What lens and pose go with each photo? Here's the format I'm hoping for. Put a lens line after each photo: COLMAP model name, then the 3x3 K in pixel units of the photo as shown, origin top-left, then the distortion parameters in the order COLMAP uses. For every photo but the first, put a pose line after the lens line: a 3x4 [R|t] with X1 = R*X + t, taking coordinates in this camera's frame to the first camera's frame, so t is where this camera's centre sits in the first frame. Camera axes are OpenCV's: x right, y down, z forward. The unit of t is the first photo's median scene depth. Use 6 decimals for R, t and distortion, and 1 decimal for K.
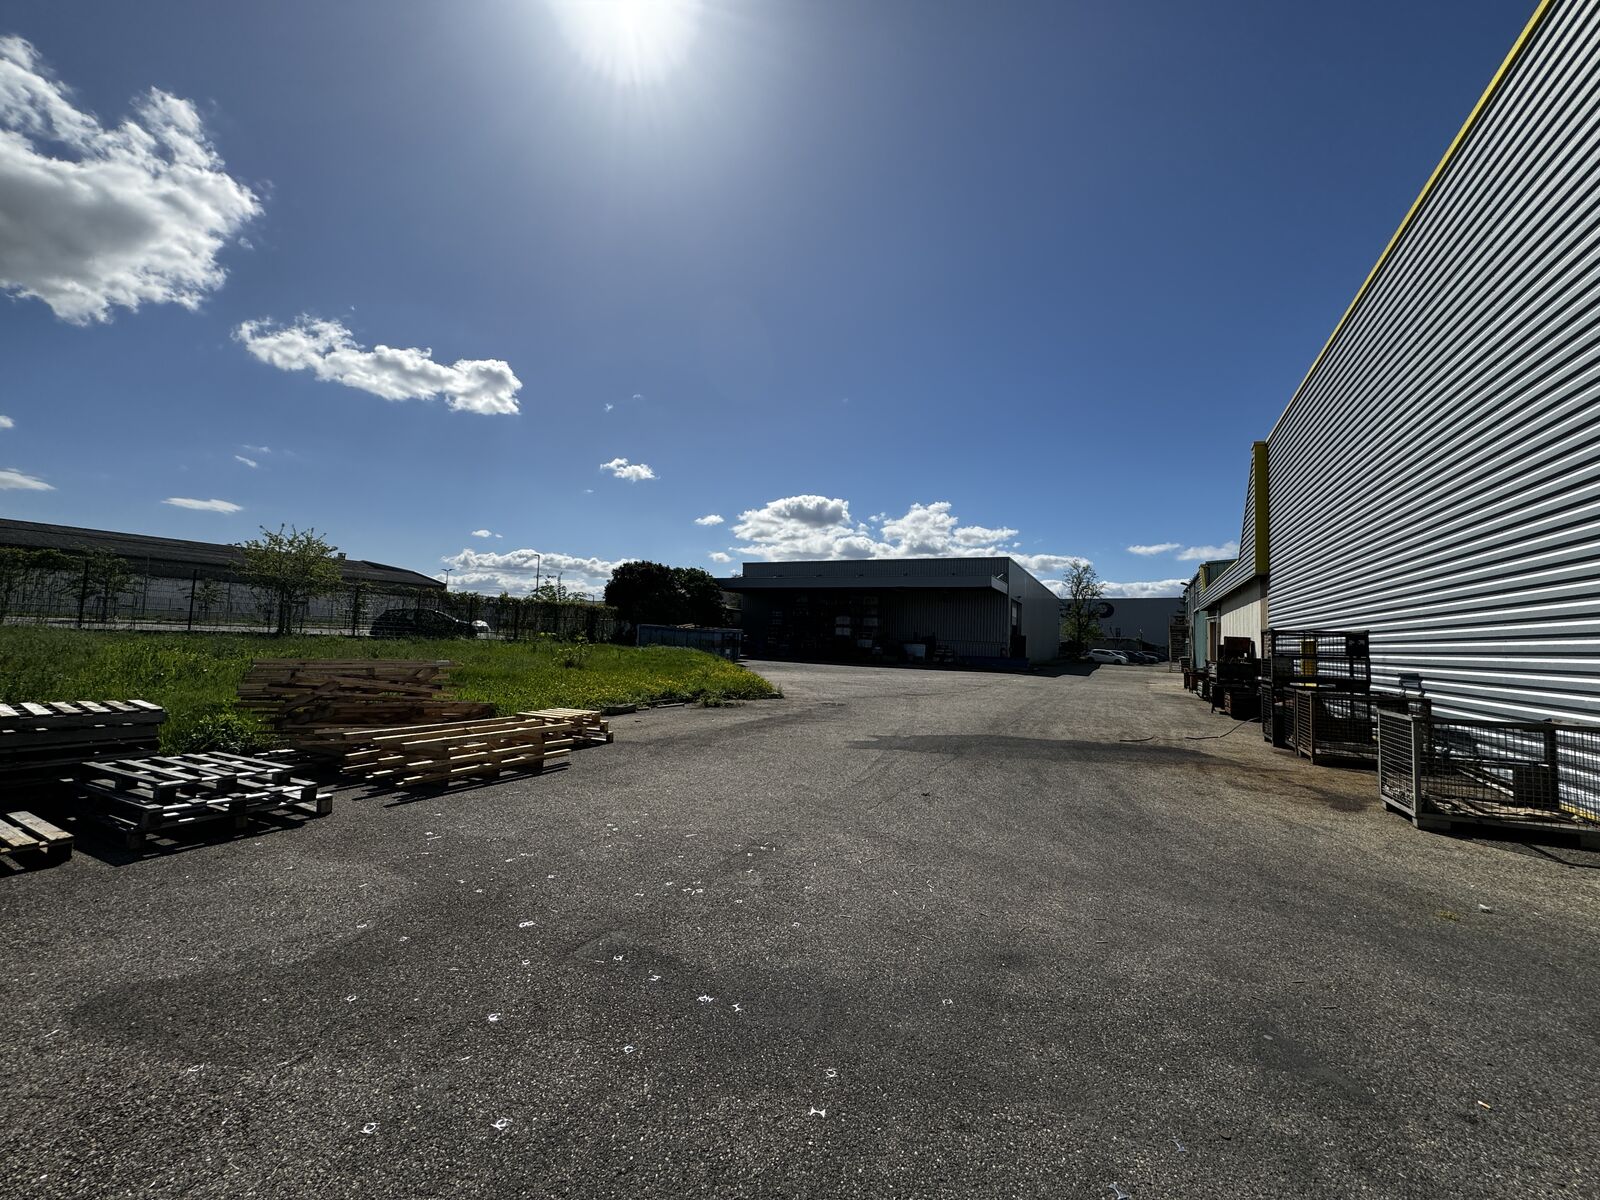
lens RADIAL K [[637.1, 0, 801.0], [0, 637.1, 601.2], [0, 0, 1]] dist [-0.001298, 0.000646]
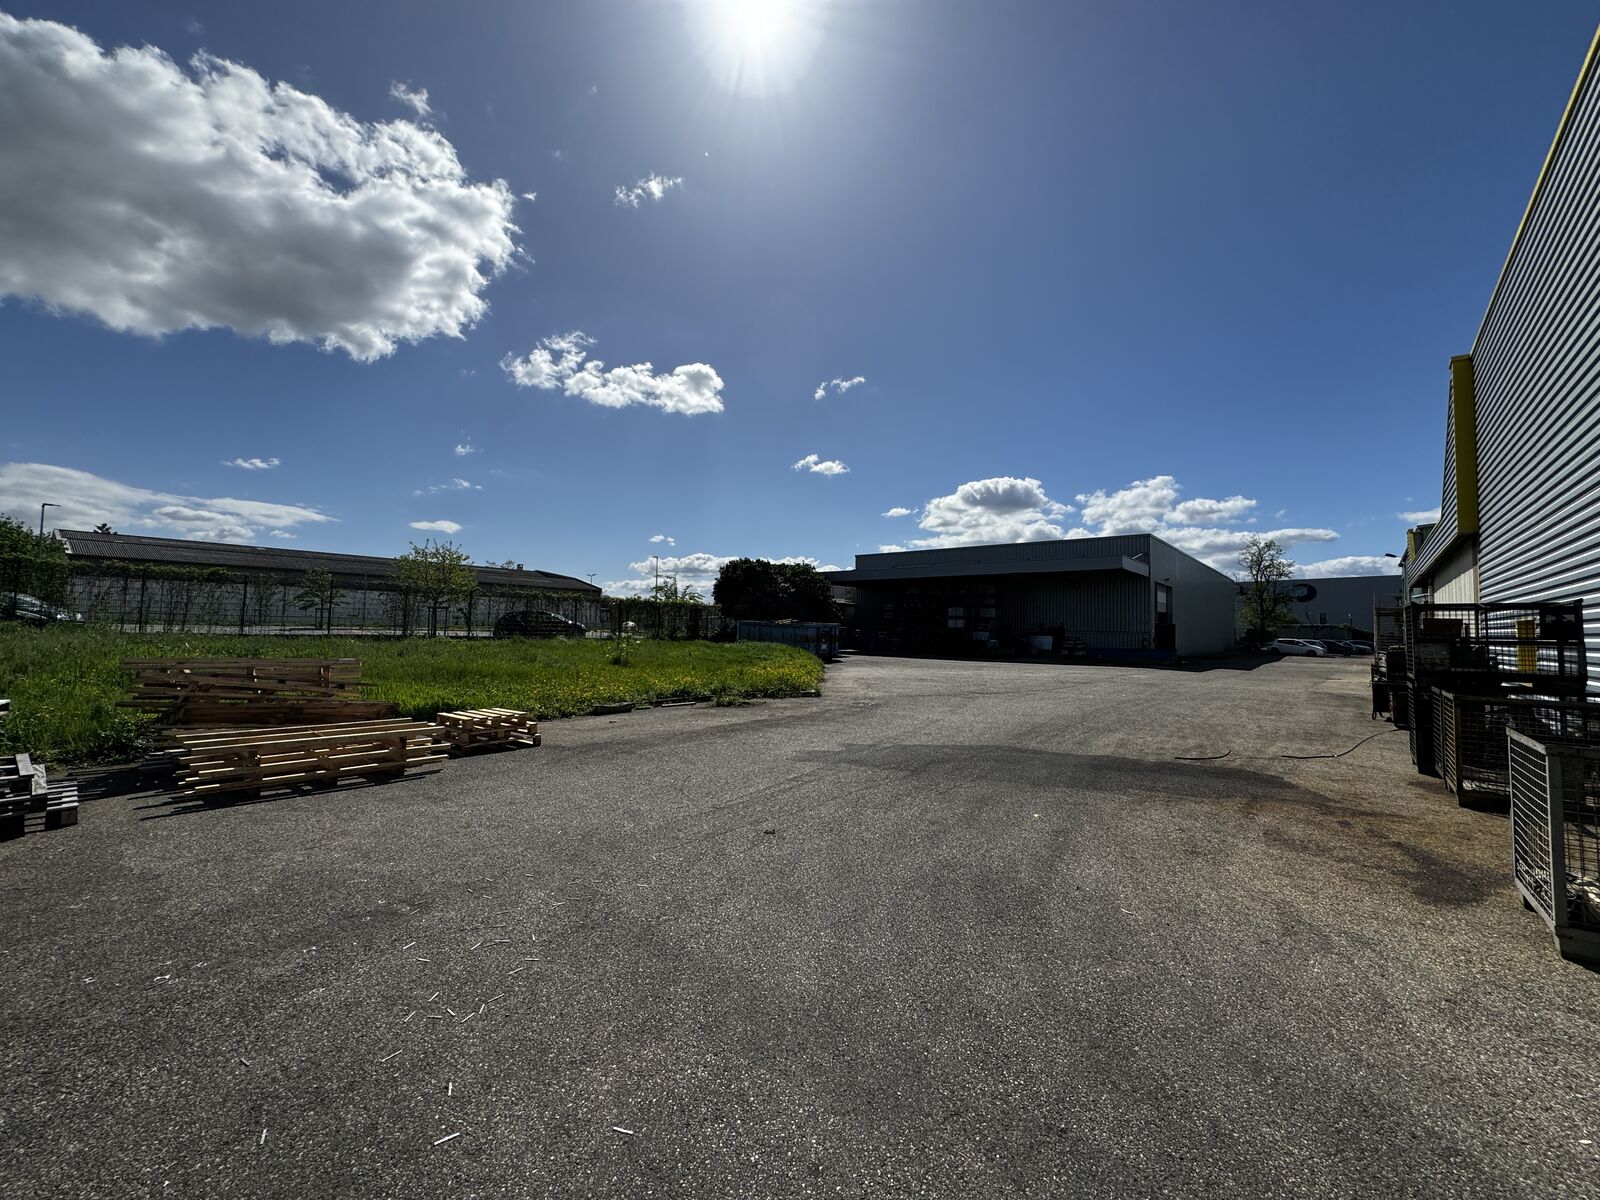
lens RADIAL K [[637.1, 0, 803.0], [0, 637.1, 599.5], [0, 0, 1]] dist [-0.001298, 0.000646]
pose [[0.972590, -0.030334, -0.230538, 0.107245], [0.031224, 0.999512, 0.000211, 0.008685], [0.230419, -0.007404, 0.973063, 0.074659]]
